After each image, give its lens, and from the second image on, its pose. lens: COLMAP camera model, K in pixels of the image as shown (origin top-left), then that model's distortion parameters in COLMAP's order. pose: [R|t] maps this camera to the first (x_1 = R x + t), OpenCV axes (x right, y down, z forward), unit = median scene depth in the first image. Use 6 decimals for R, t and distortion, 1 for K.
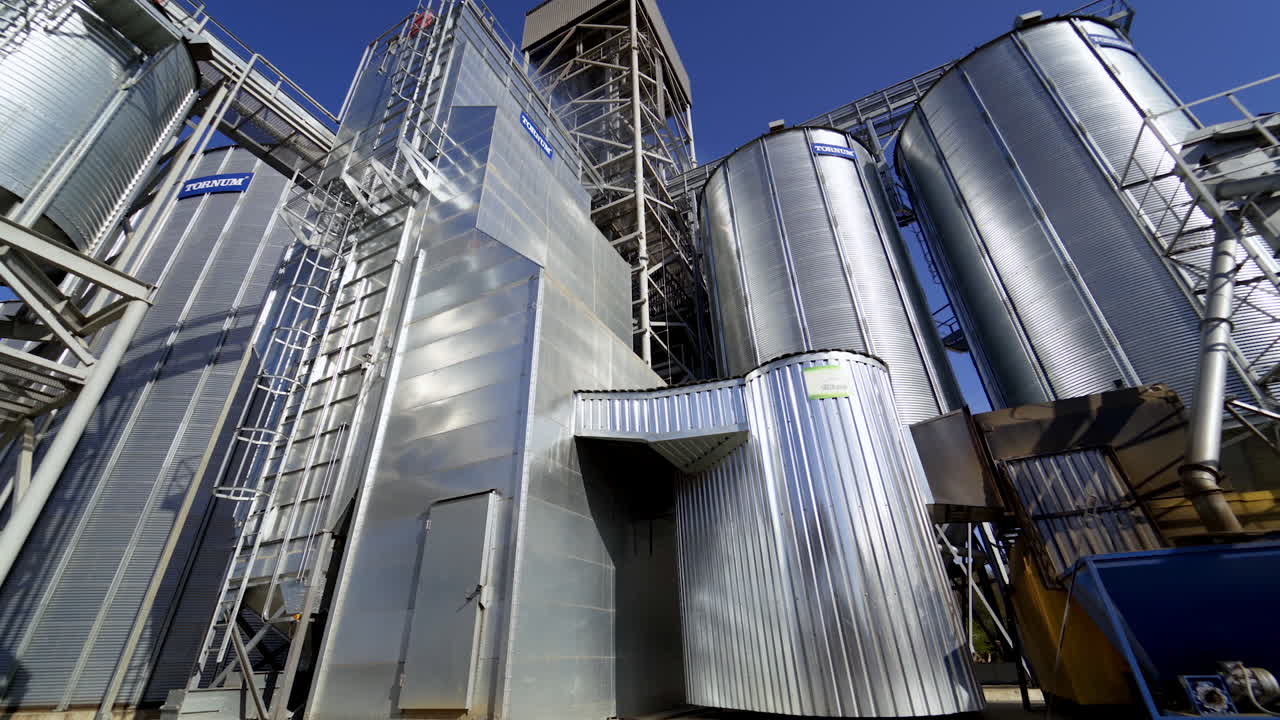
lens RADIAL K [[519.0, 0, 645.6], [0, 519.0, 355.4], [0, 0, 1]] dist [0.009606, -0.003951]
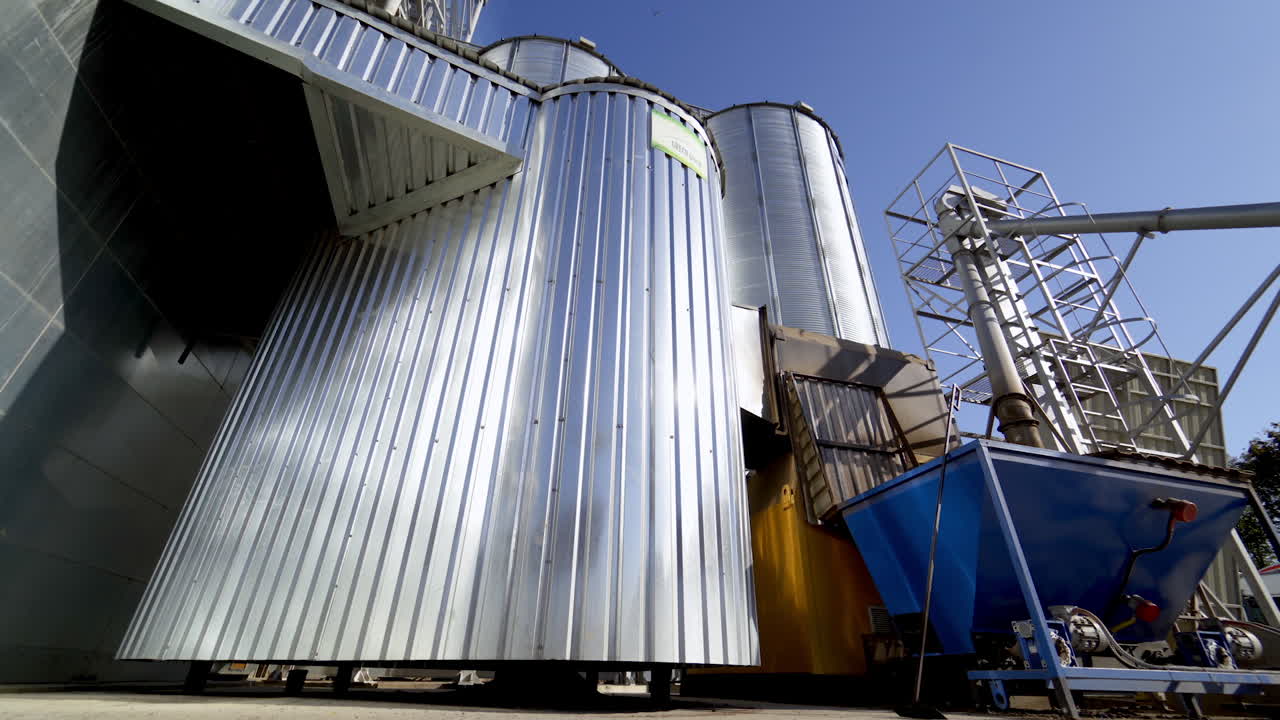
lens RADIAL K [[529.0, 0, 636.1], [0, 529.0, 353.7], [0, 0, 1]] dist [0.000109, -0.000120]
pose [[0.736629, 0.386937, 0.554669, 0.049844], [-0.379278, 0.915399, -0.134882, 0.307623], [-0.559934, -0.111015, 0.821066, 0.395025]]
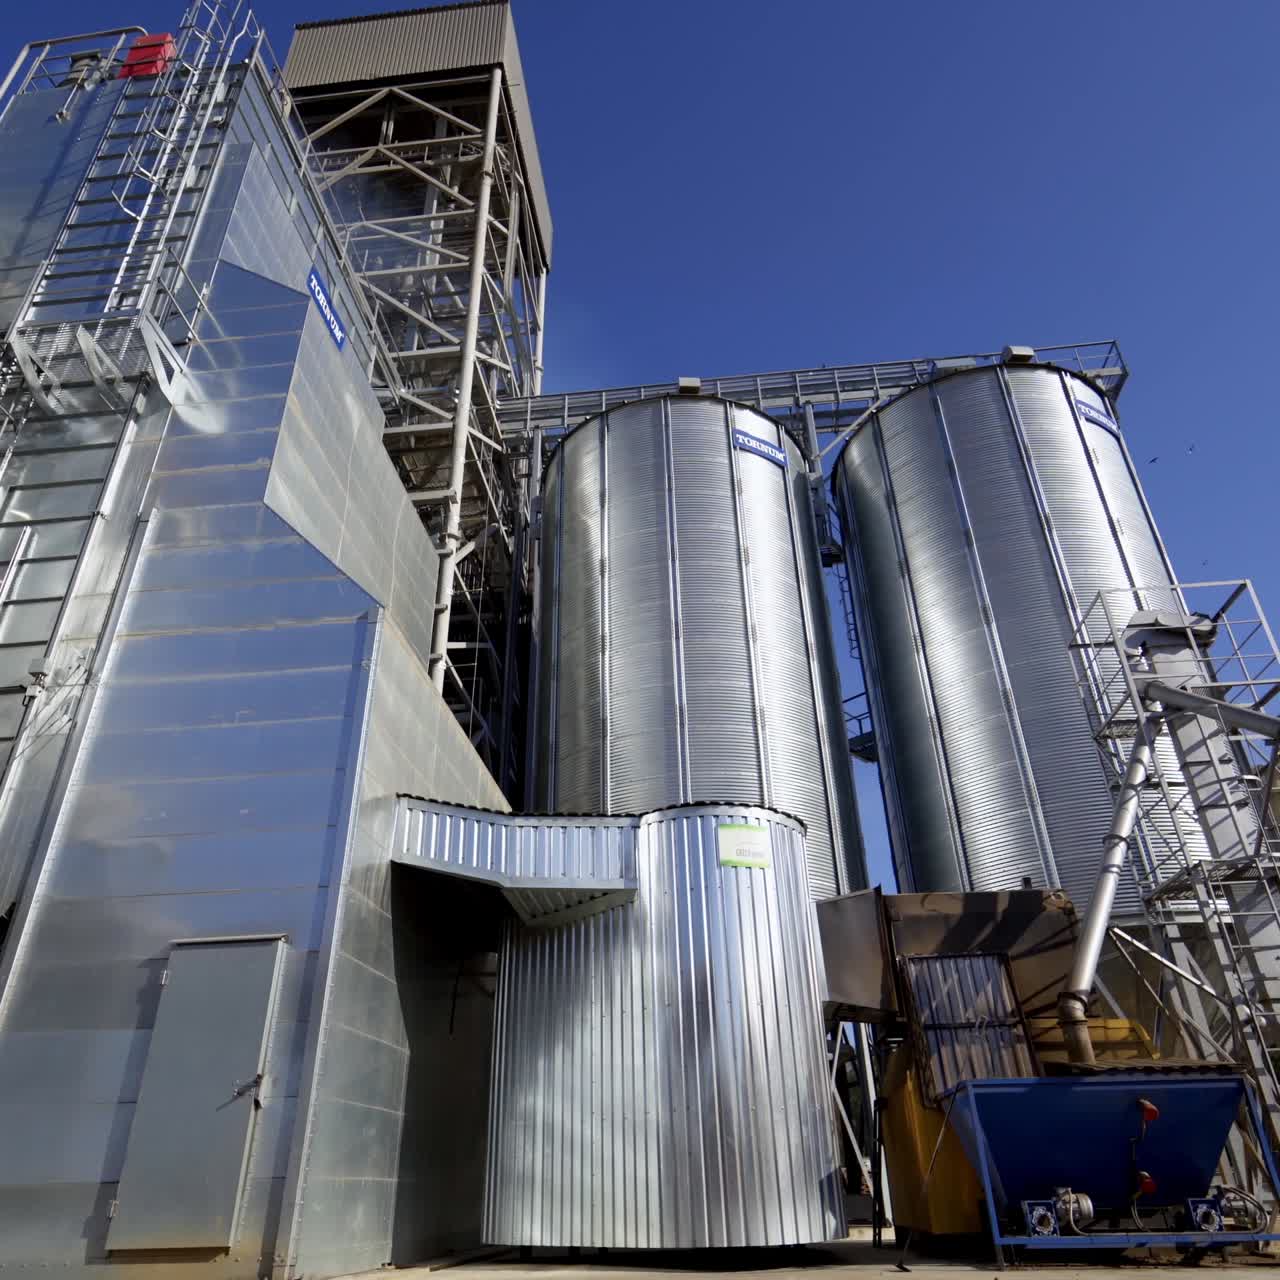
lens RADIAL K [[919.5, 0, 640.0], [0, 919.5, 640.0], [0, 0, 1]] dist [-0.003084, 0.009490]
pose [[0.934323, 0.190243, 0.301409, -0.245486], [-0.185826, 0.981617, -0.043545, -0.141542], [-0.304152, -0.015325, 0.952500, -0.268812]]
